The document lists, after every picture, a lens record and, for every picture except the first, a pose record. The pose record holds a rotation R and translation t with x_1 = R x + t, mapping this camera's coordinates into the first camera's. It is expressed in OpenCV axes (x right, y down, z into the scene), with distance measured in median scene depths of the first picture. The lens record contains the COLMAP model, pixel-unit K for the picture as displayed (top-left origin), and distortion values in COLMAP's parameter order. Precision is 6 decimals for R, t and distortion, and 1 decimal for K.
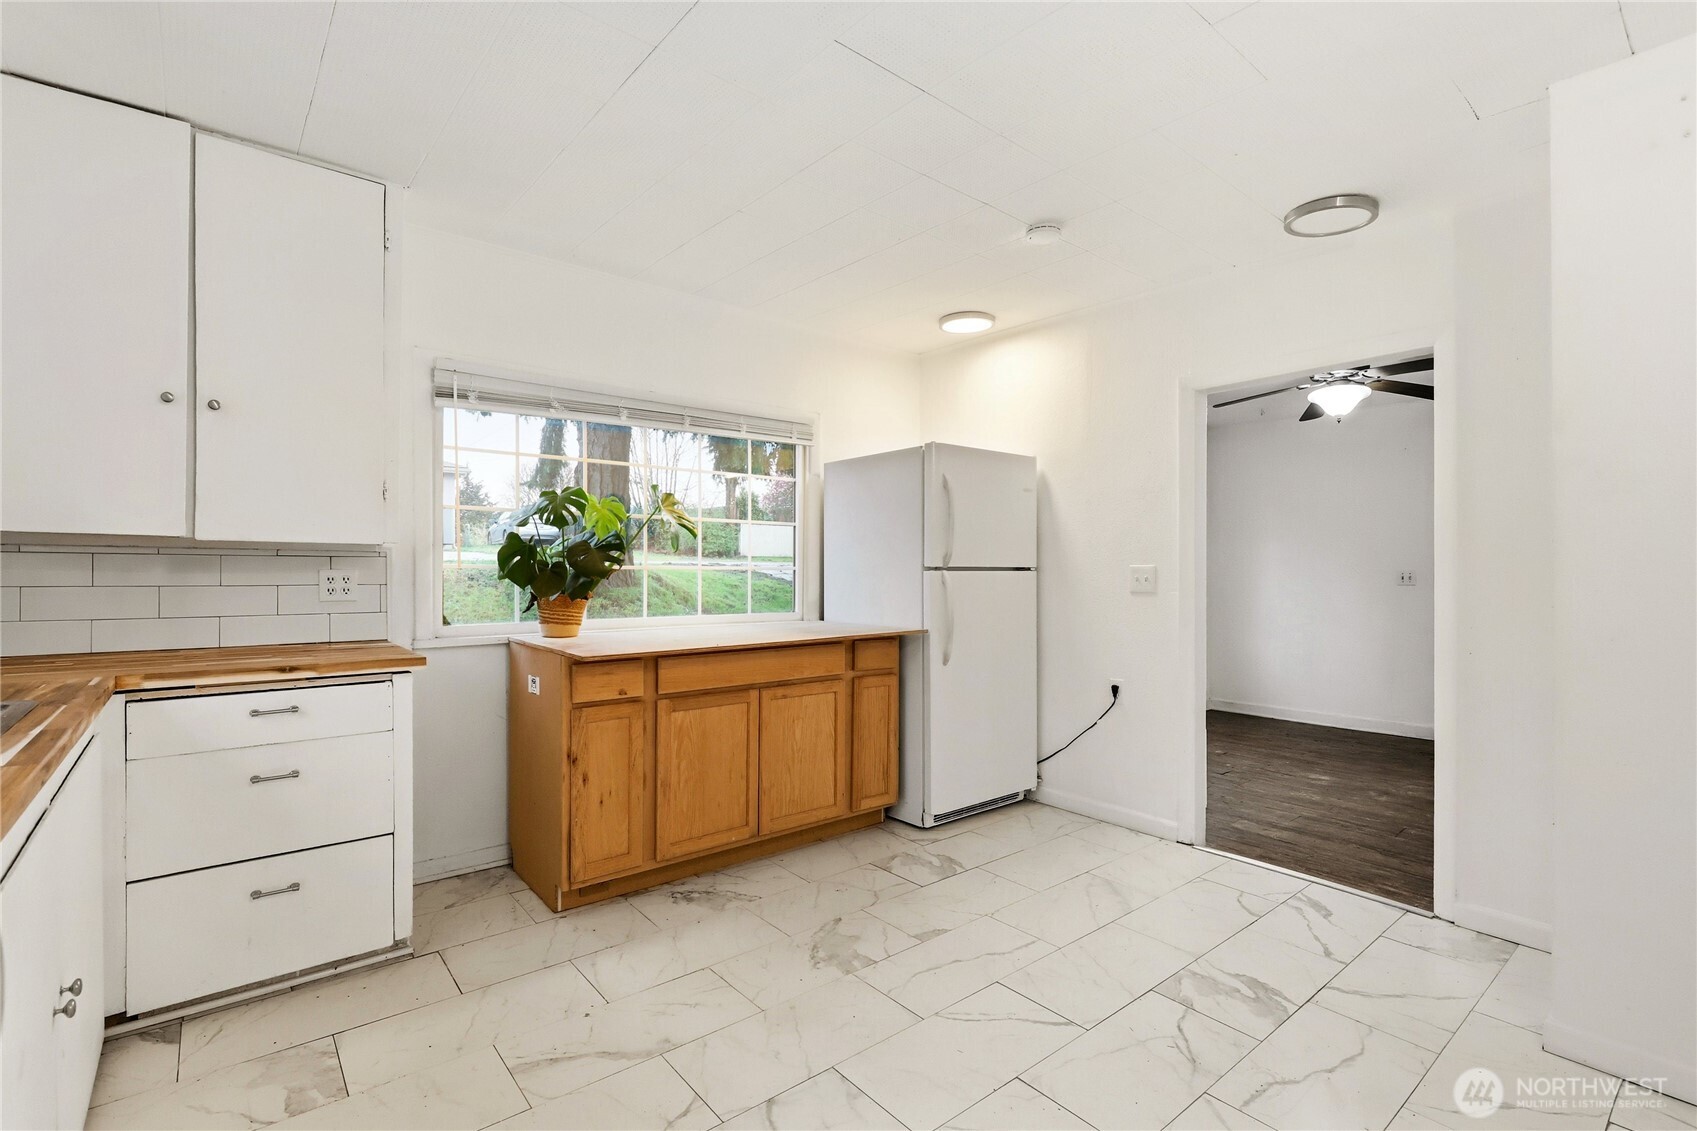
lens RADIAL K [[781.4, 0, 856.3], [0, 781.4, 573.9], [0, 0, 1]] dist [0.002134, -0.001480]
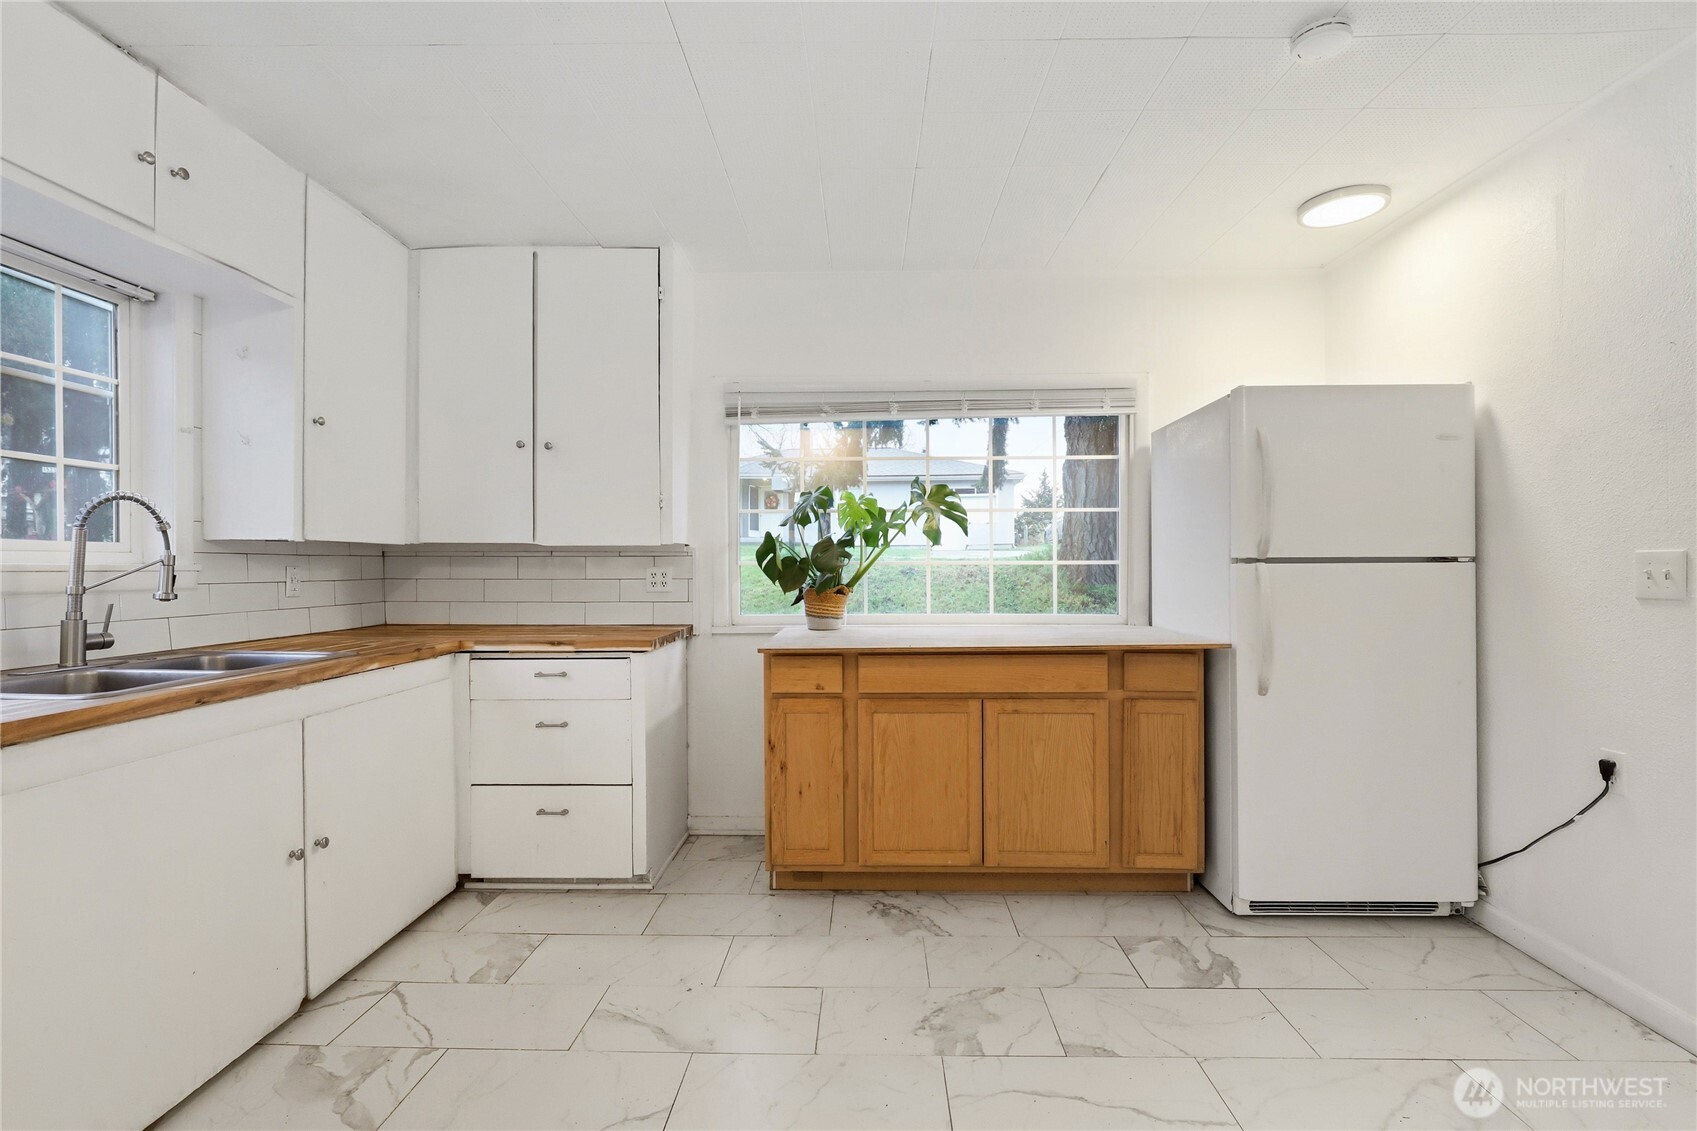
lens RADIAL K [[781.4, 0, 851.7], [0, 781.4, 569.2], [0, 0, 1]] dist [0.002134, -0.001480]
pose [[0.751620, -0.004476, -0.659581, 0.353516], [0.002768, 0.999990, -0.003632, 0.003502], [0.659591, 0.000904, 0.751624, 0.245462]]
